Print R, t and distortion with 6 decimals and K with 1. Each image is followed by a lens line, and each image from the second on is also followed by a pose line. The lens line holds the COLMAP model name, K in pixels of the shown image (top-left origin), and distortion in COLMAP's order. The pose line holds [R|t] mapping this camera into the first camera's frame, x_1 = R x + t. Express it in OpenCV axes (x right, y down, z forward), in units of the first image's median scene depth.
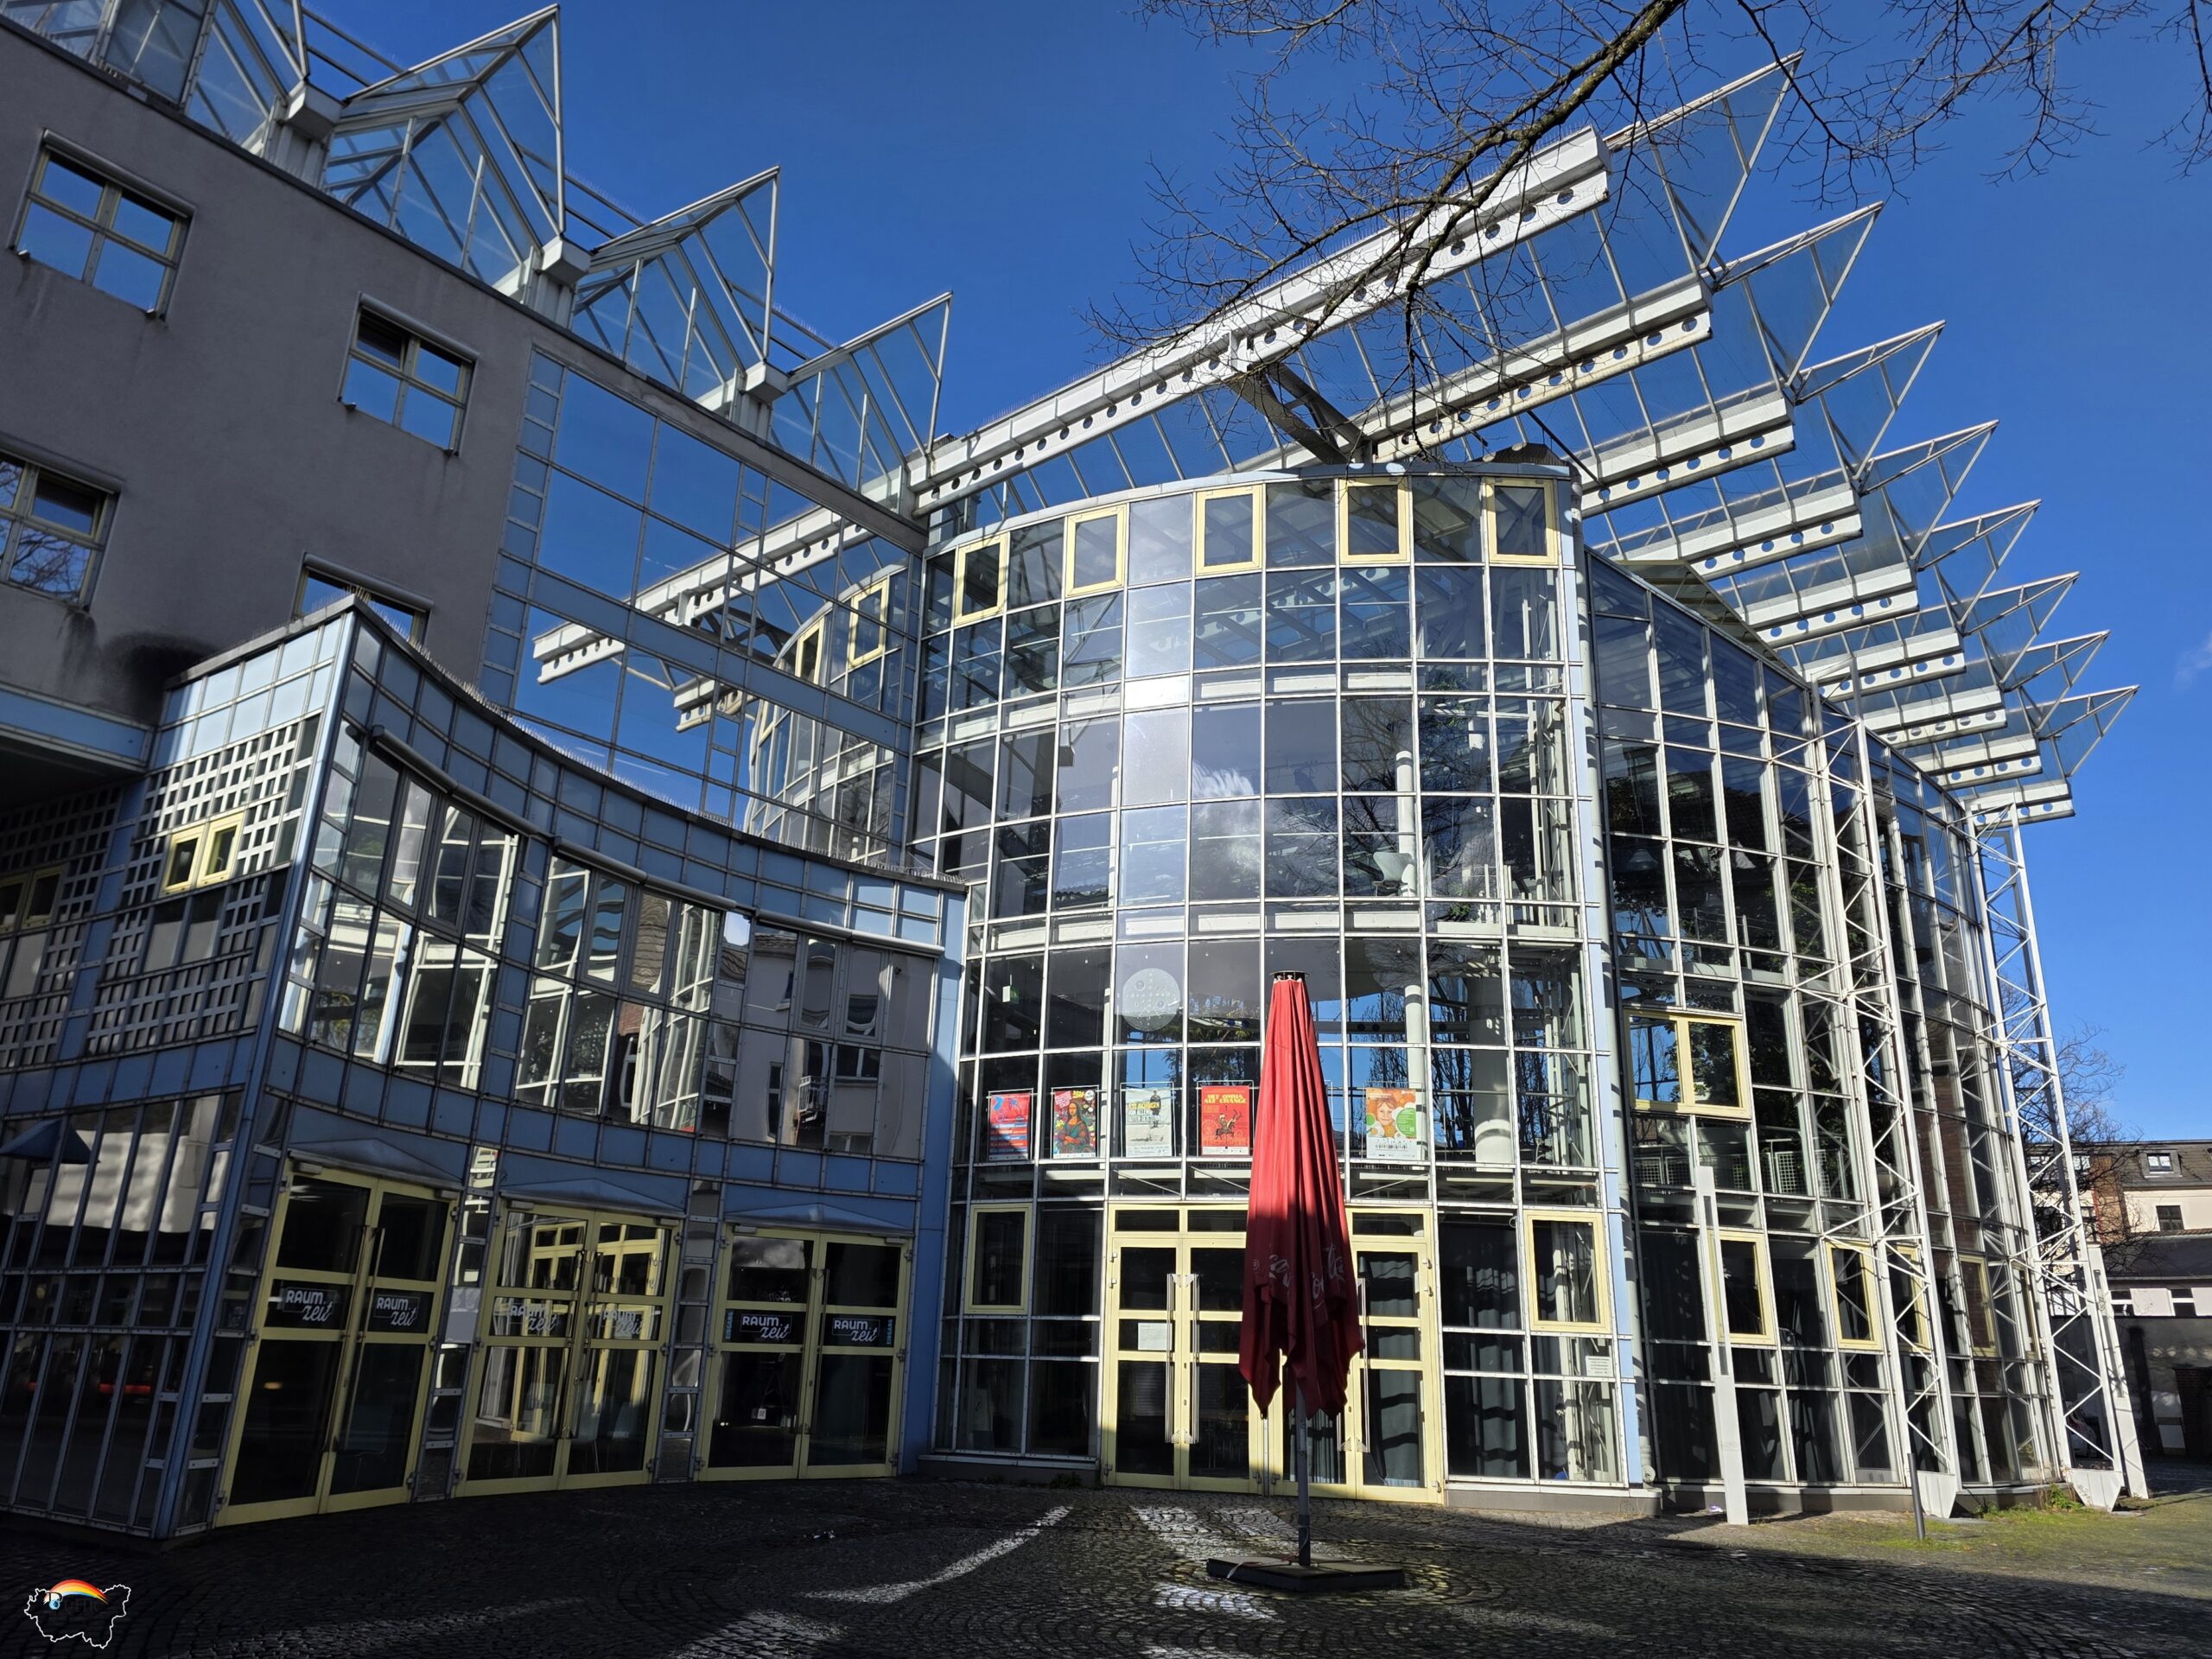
lens RADIAL K [[1574.9, 0, 1107.3], [0, 1574.9, 818.0], [0, 0, 1]] dist [0.031219, -0.000799]
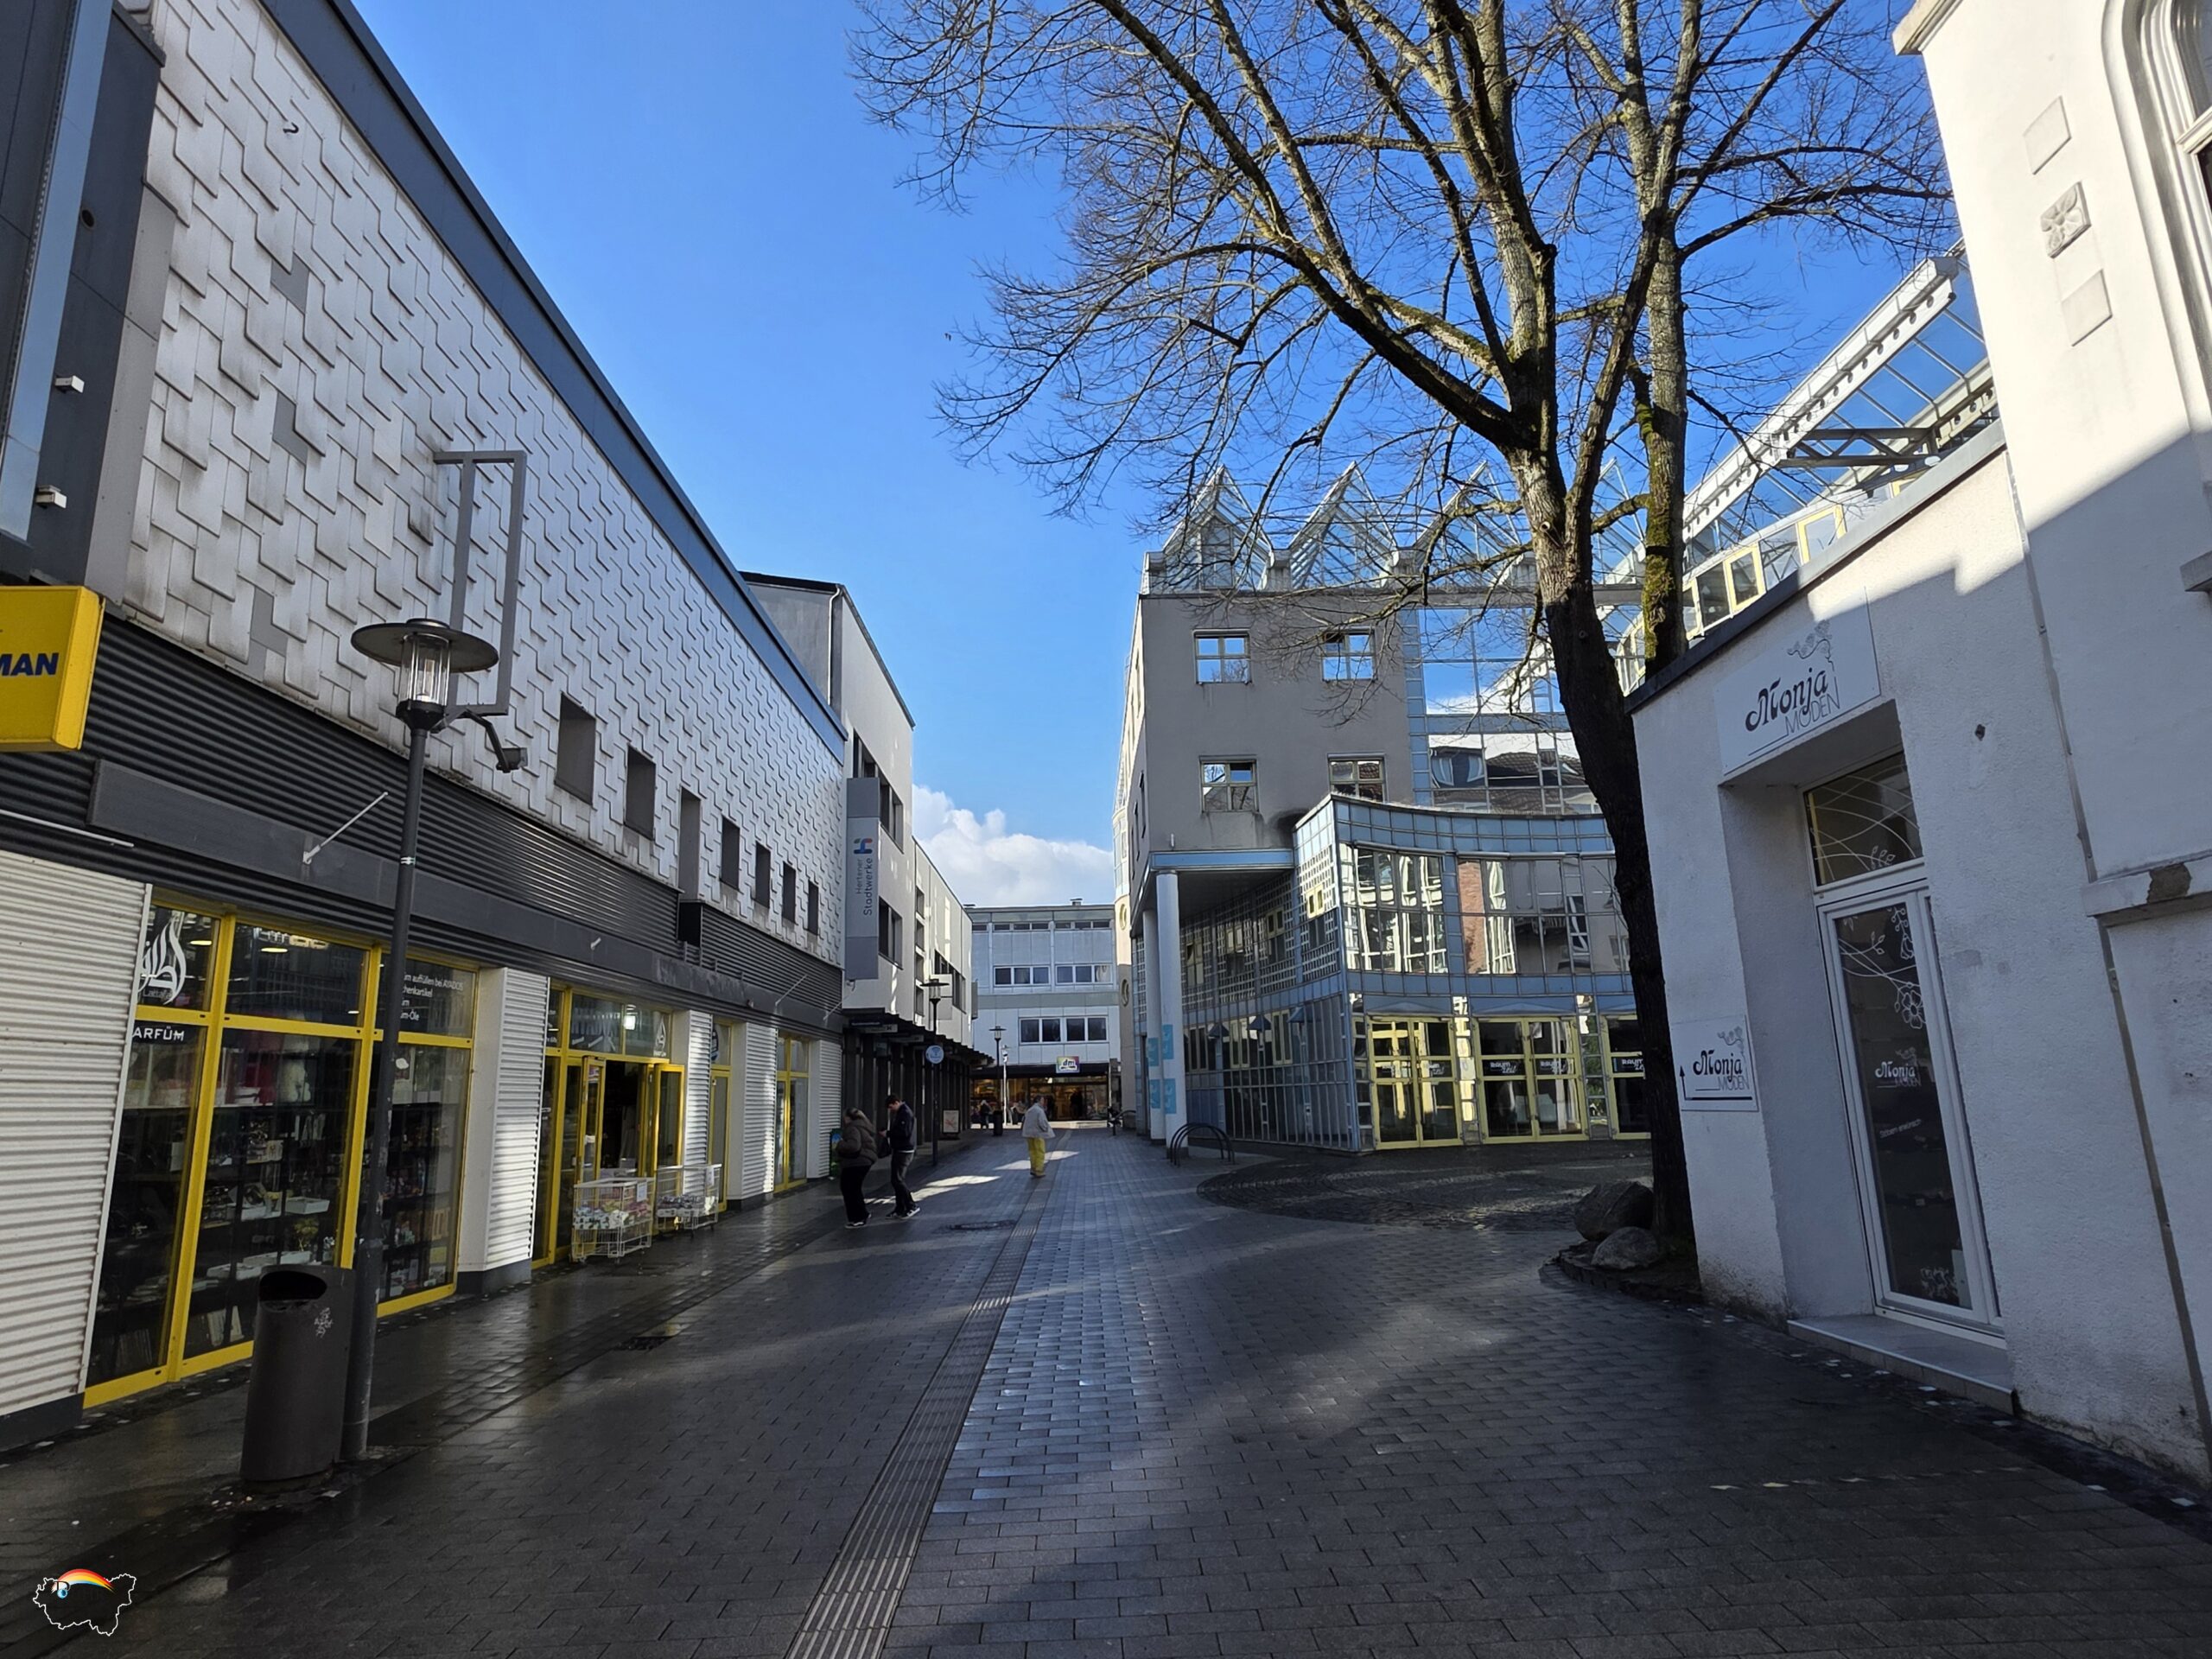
lens RADIAL K [[1241.8, 0, 1106.0], [0, 1241.8, 829.5], [0, 0, 1]] dist [0.001722, 0.000064]
pose [[0.657719, -0.208331, -0.723881, 0.622149], [0.290763, 0.956730, -0.011156, -0.151037], [0.694883, -0.203141, 0.689835, -0.533377]]
